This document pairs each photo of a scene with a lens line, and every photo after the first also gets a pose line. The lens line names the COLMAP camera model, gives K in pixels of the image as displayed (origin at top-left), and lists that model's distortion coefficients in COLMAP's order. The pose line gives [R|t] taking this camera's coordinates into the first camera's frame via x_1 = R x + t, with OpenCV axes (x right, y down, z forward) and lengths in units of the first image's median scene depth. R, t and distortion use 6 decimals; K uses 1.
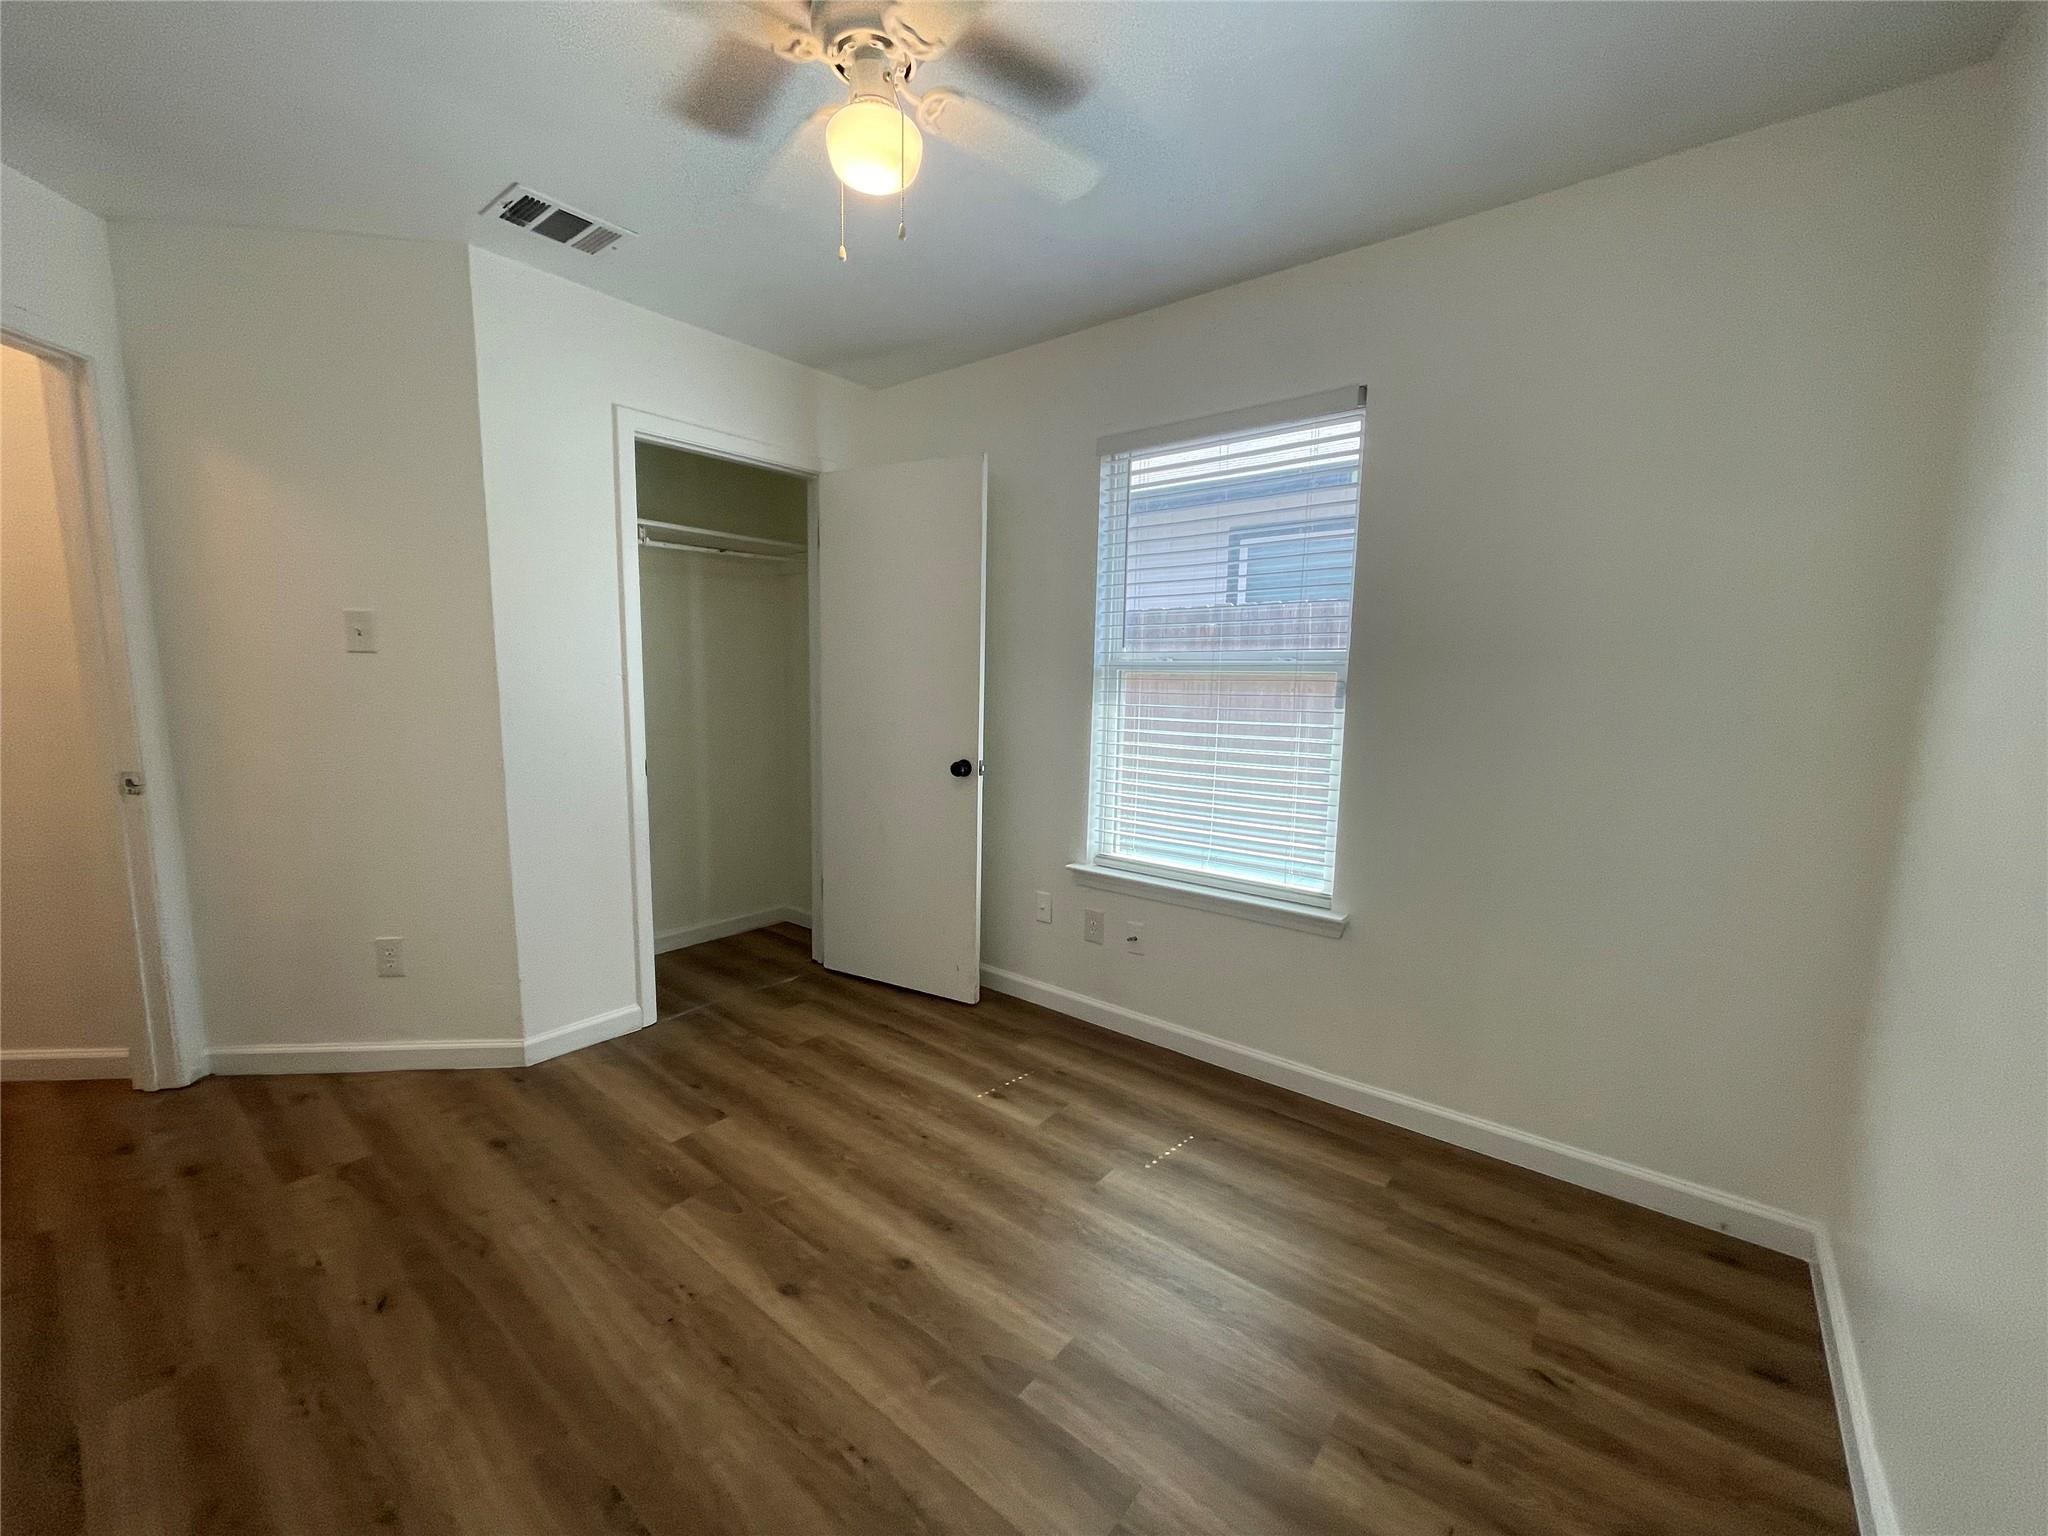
lens RADIAL K [[826.4, 0, 1024.0], [0, 826.4, 768.0], [0, 0, 1]] dist [0.000749, 0.000305]
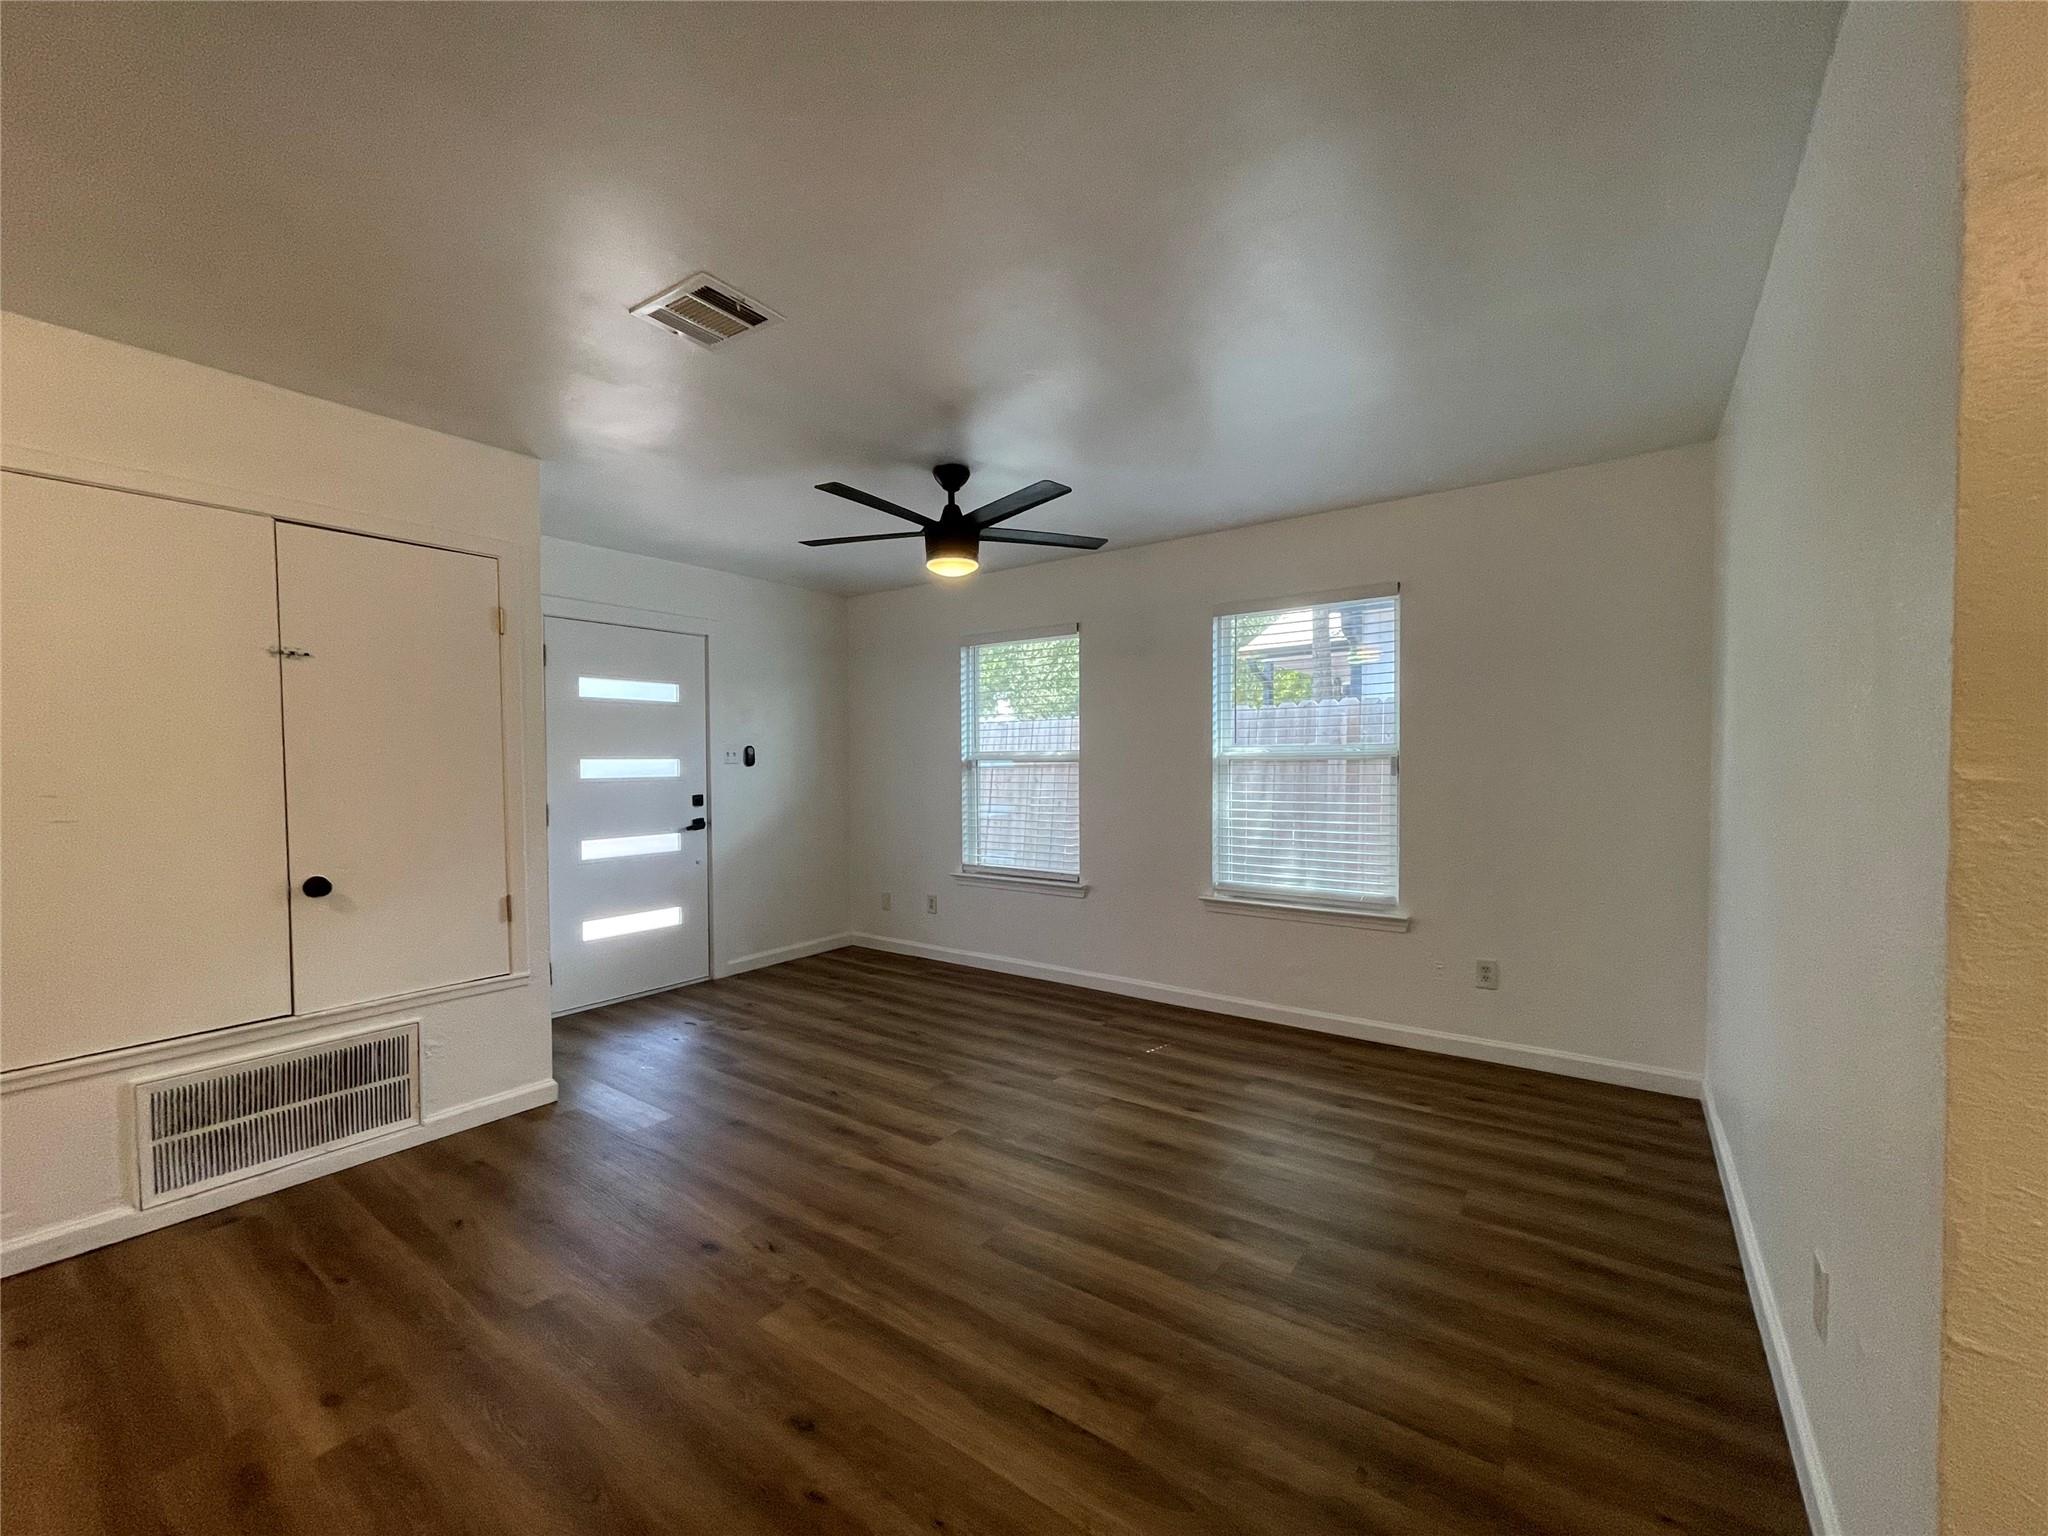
lens RADIAL K [[821.7, 0, 1023.4], [0, 821.7, 778.1], [0, 0, 1]] dist [-0.000418, -0.000392]
pose [[0.997758, -0.016011, 0.064979, -0.358744], [0.021887, 0.995633, -0.090755, 0.036041], [-0.063242, 0.091974, 0.993751, -0.431302]]
